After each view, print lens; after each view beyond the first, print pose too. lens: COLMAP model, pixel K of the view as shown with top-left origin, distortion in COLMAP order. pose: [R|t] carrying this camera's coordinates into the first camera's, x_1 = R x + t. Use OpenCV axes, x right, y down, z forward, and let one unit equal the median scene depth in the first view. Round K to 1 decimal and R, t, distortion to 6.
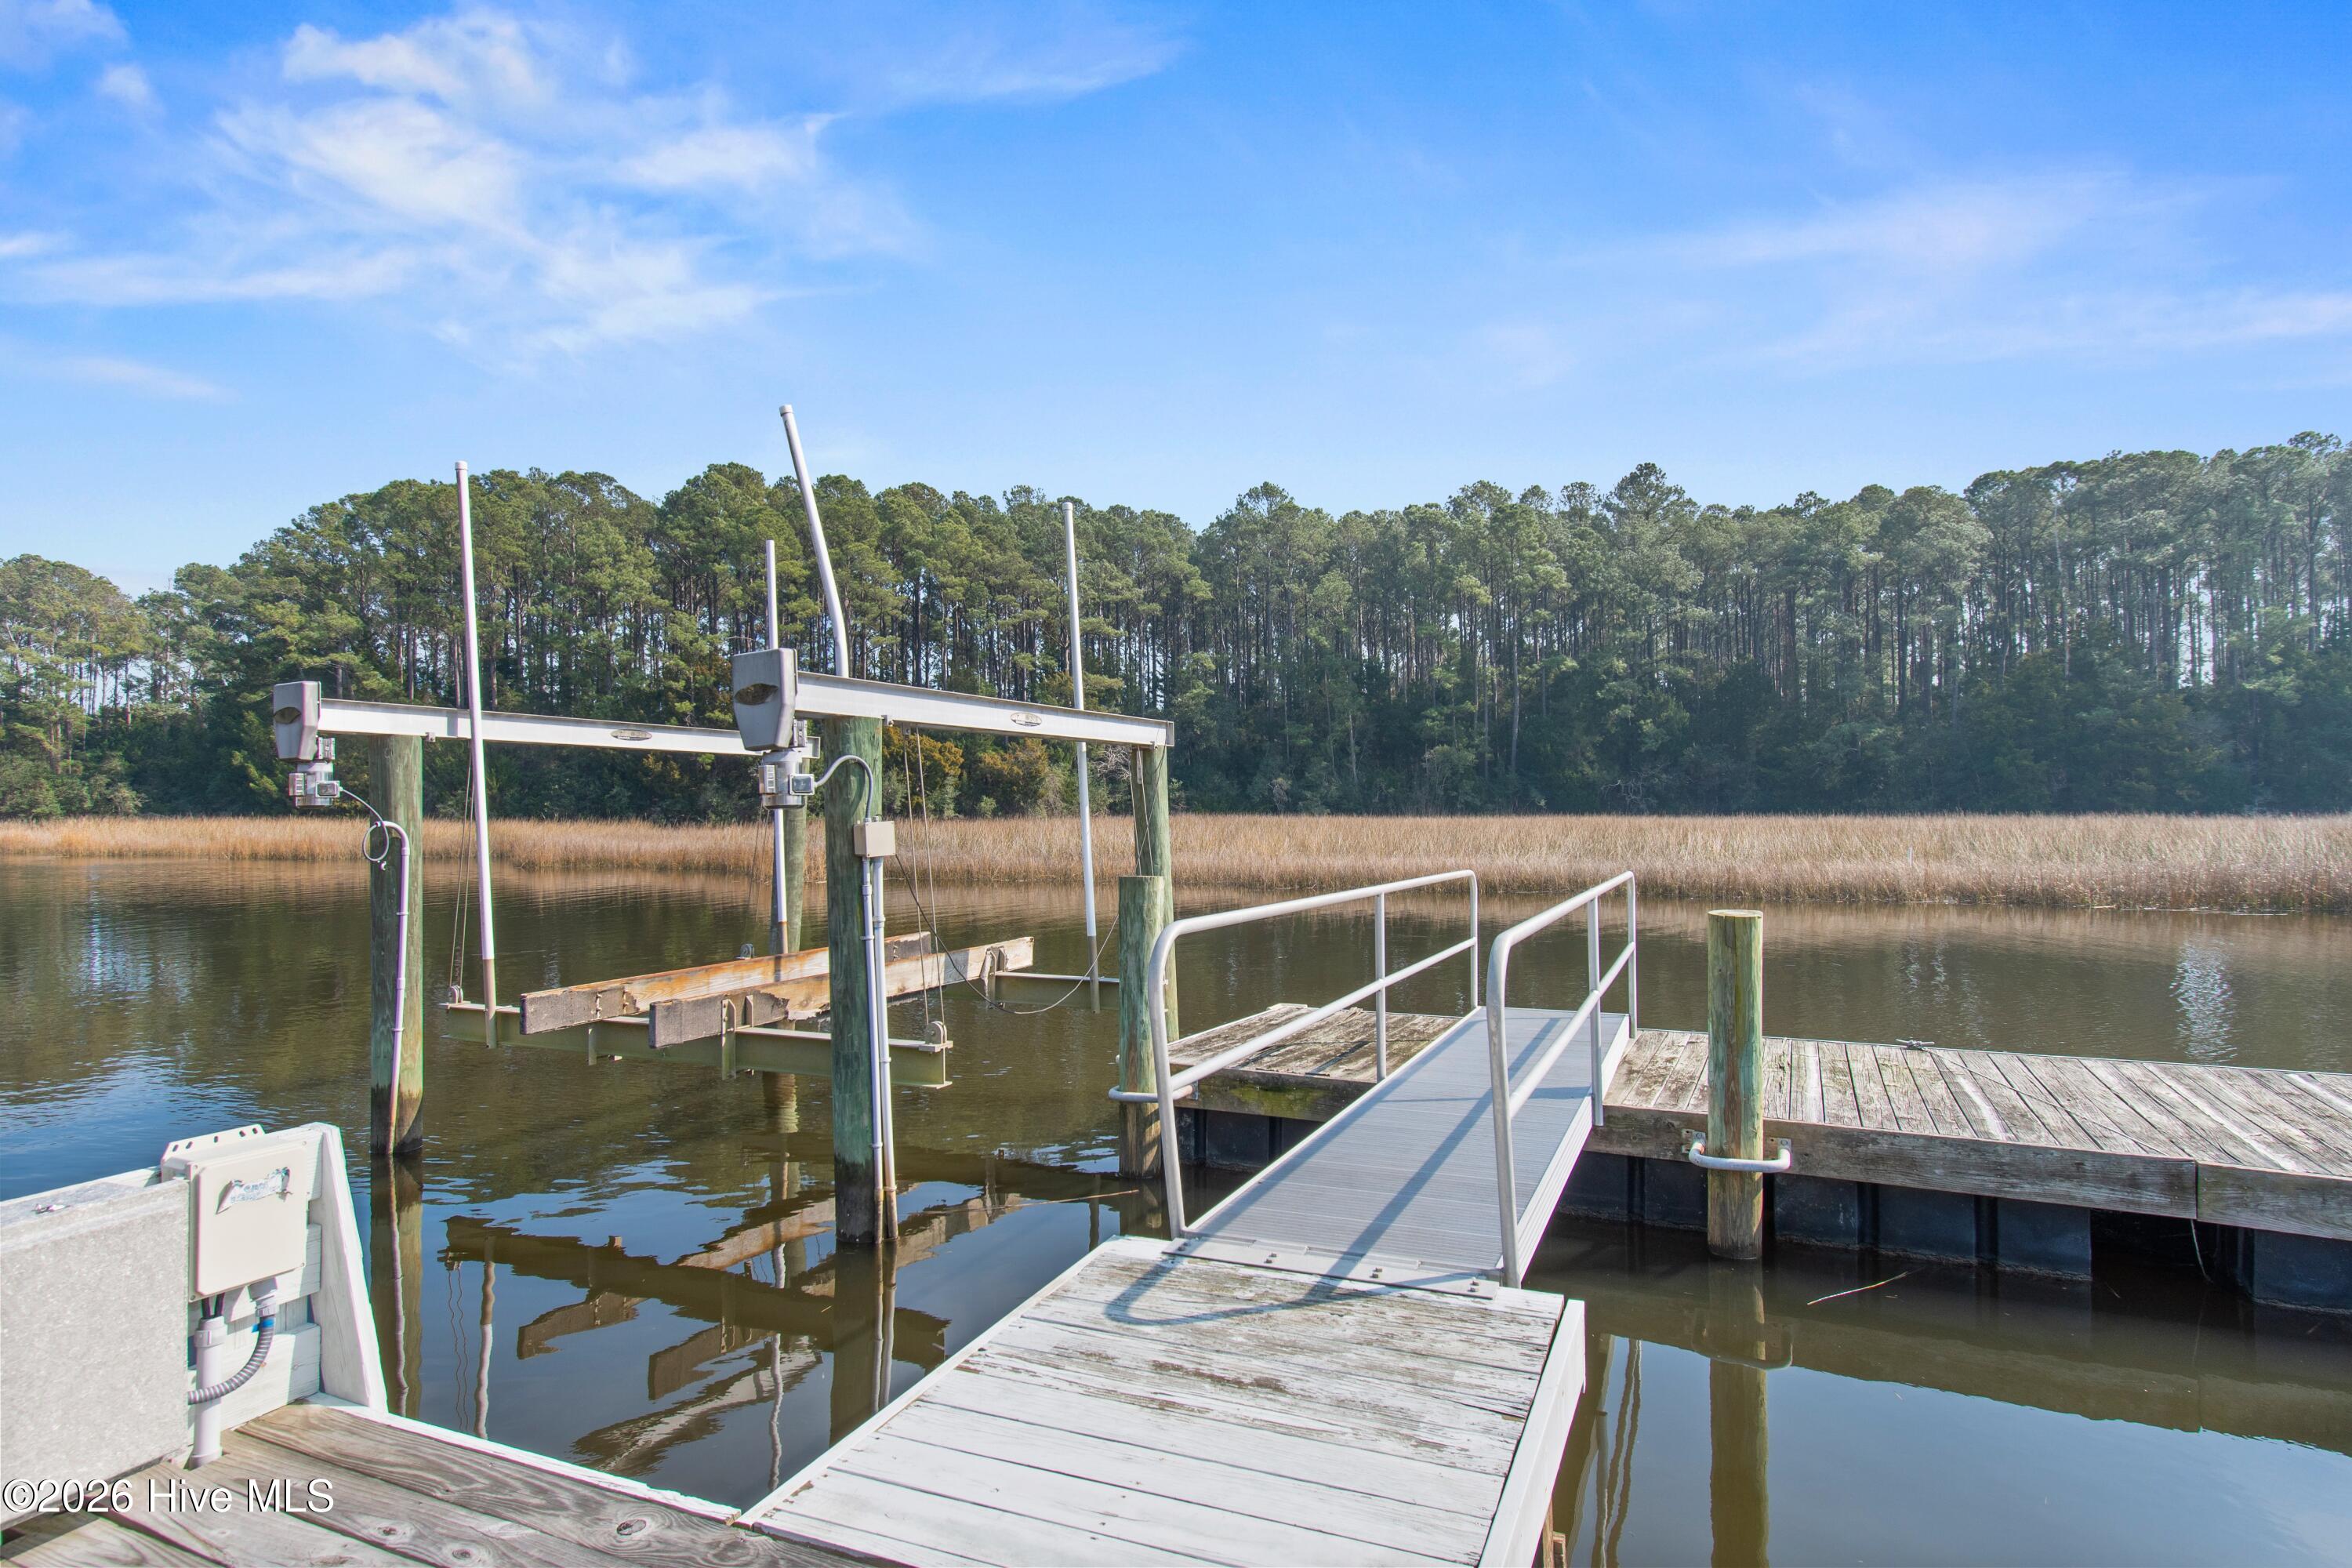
lens RADIAL K [[1285.1, 0, 1162.8], [0, 1285.1, 791.1], [0, 0, 1]] dist [0.000352, -0.004832]
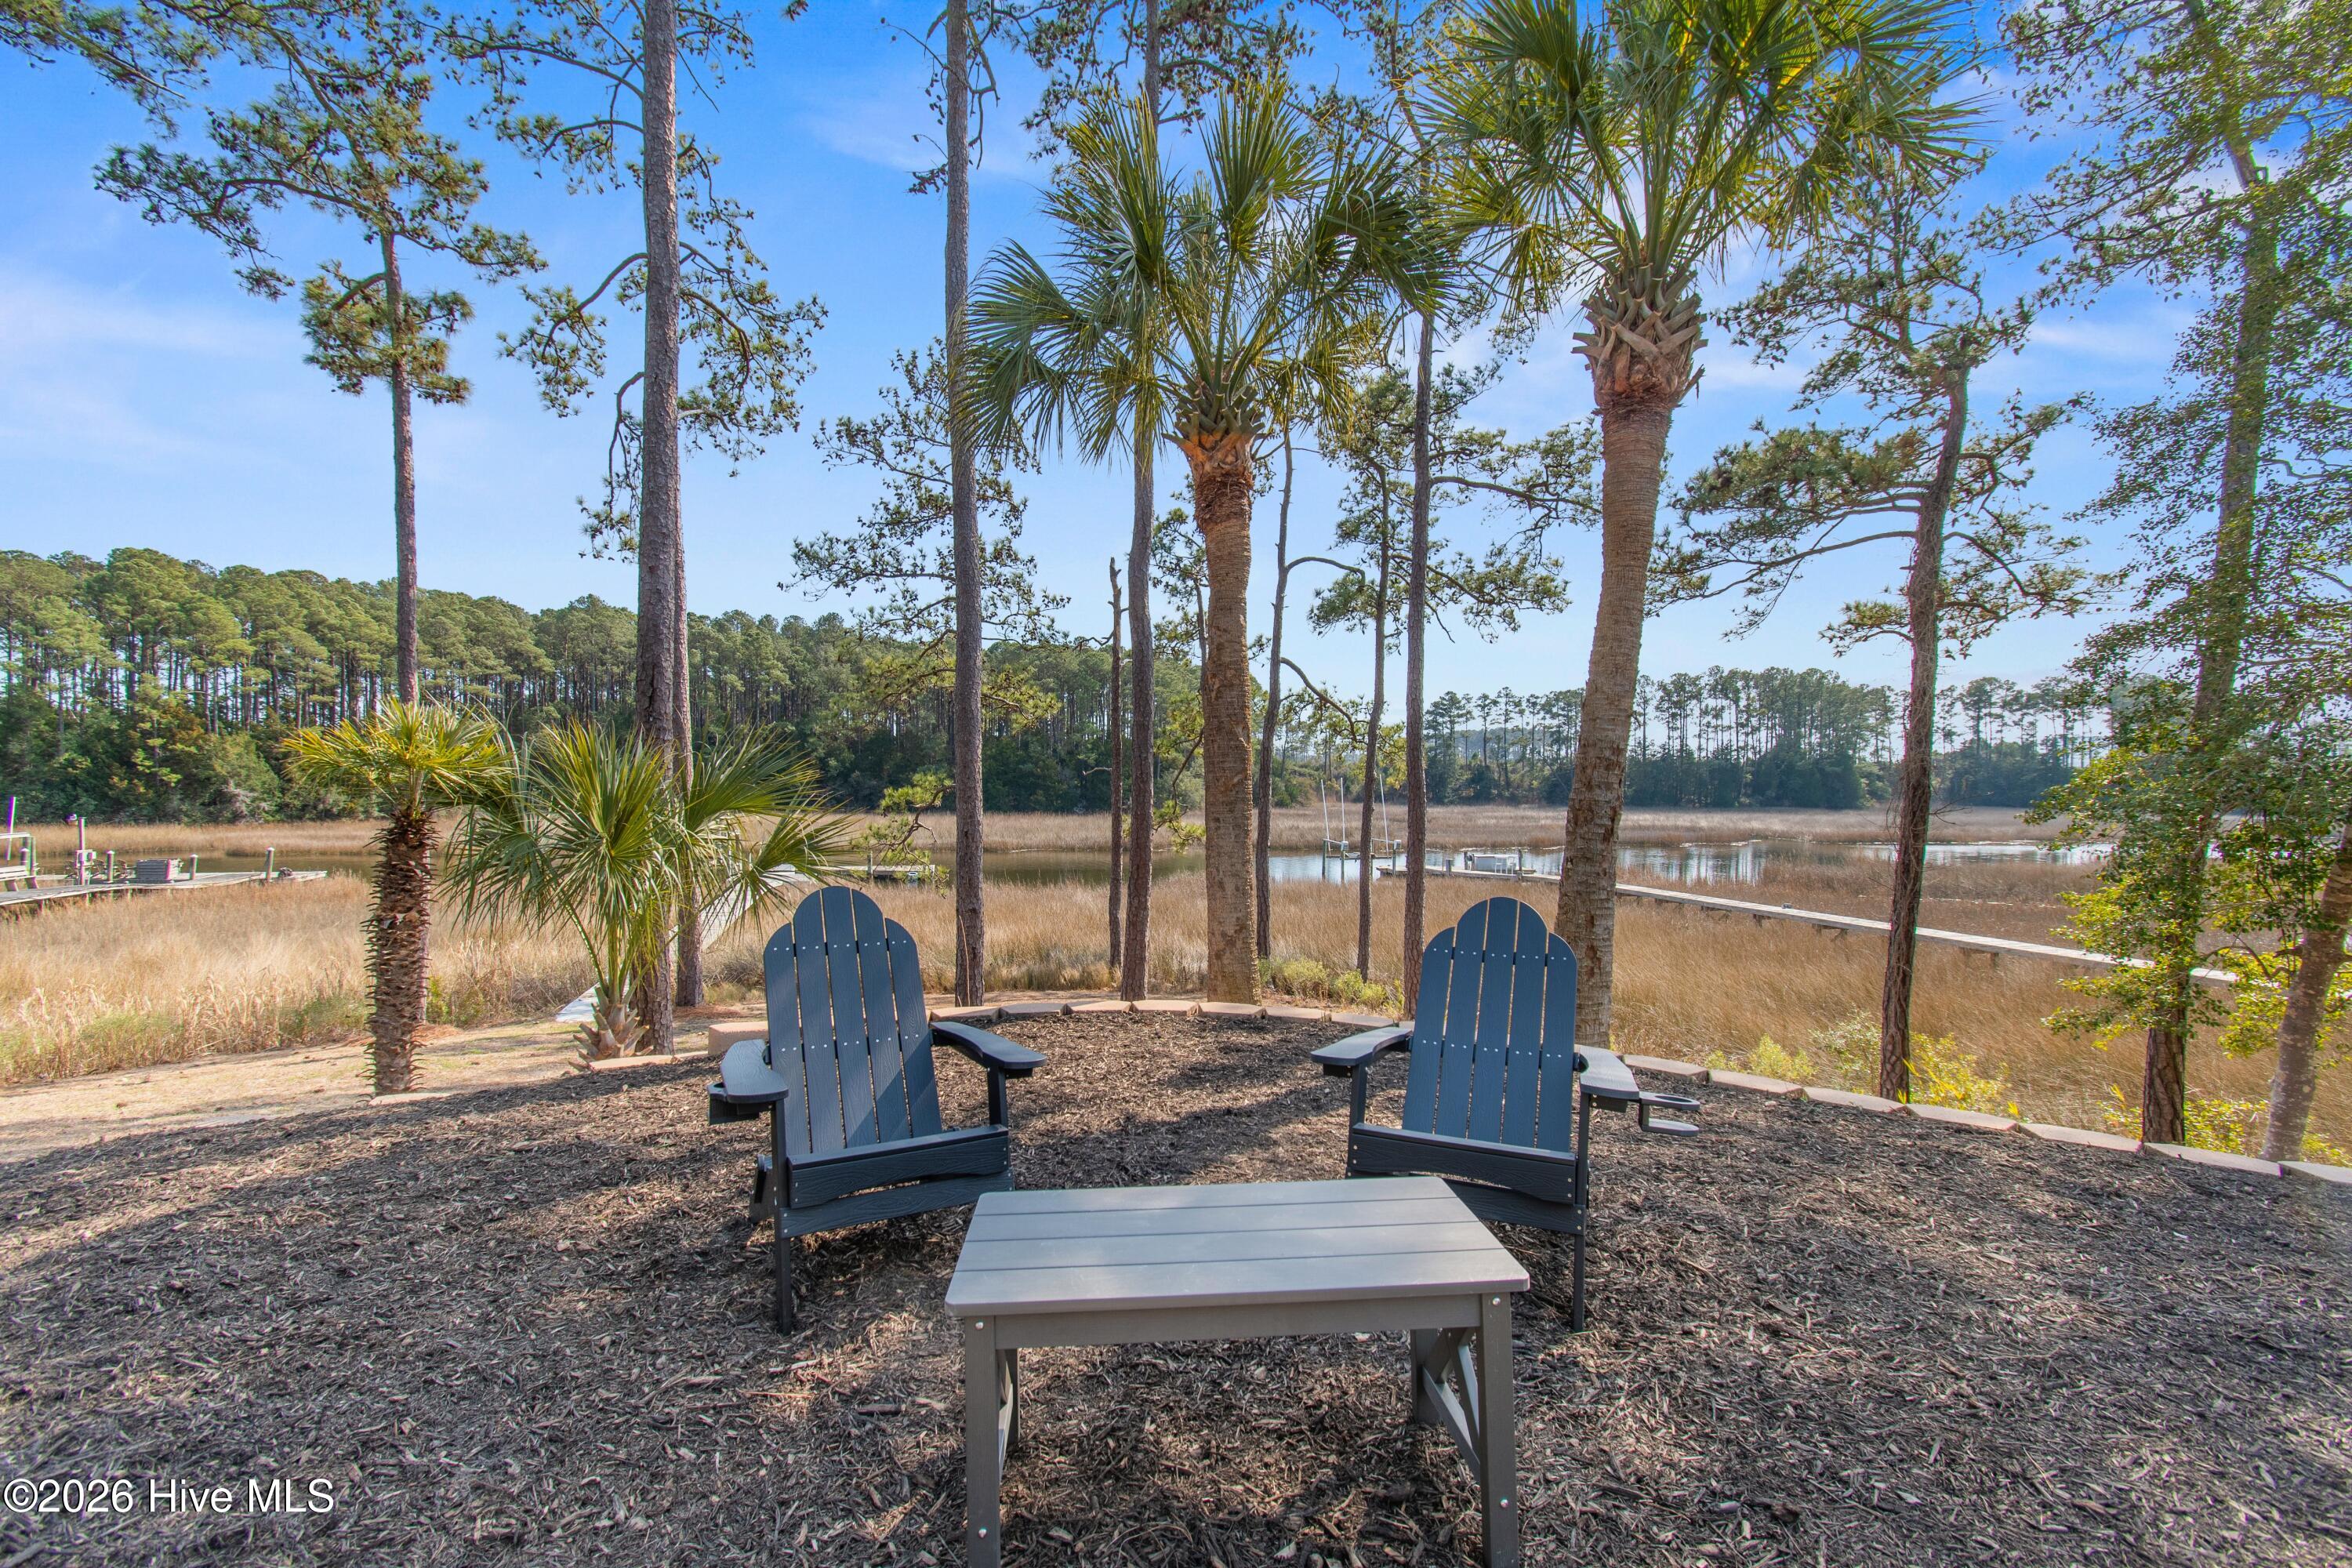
lens RADIAL K [[1039.0, 0, 1168.9], [0, 1039.0, 795.6], [0, 0, 1]] dist [0.005443, -0.002108]
pose [[0.791585, 0.002215, 0.611055, -0.183947], [-0.016842, 0.999693, 0.018193, -0.044983], [-0.610827, -0.024693, 0.791379, -0.578116]]
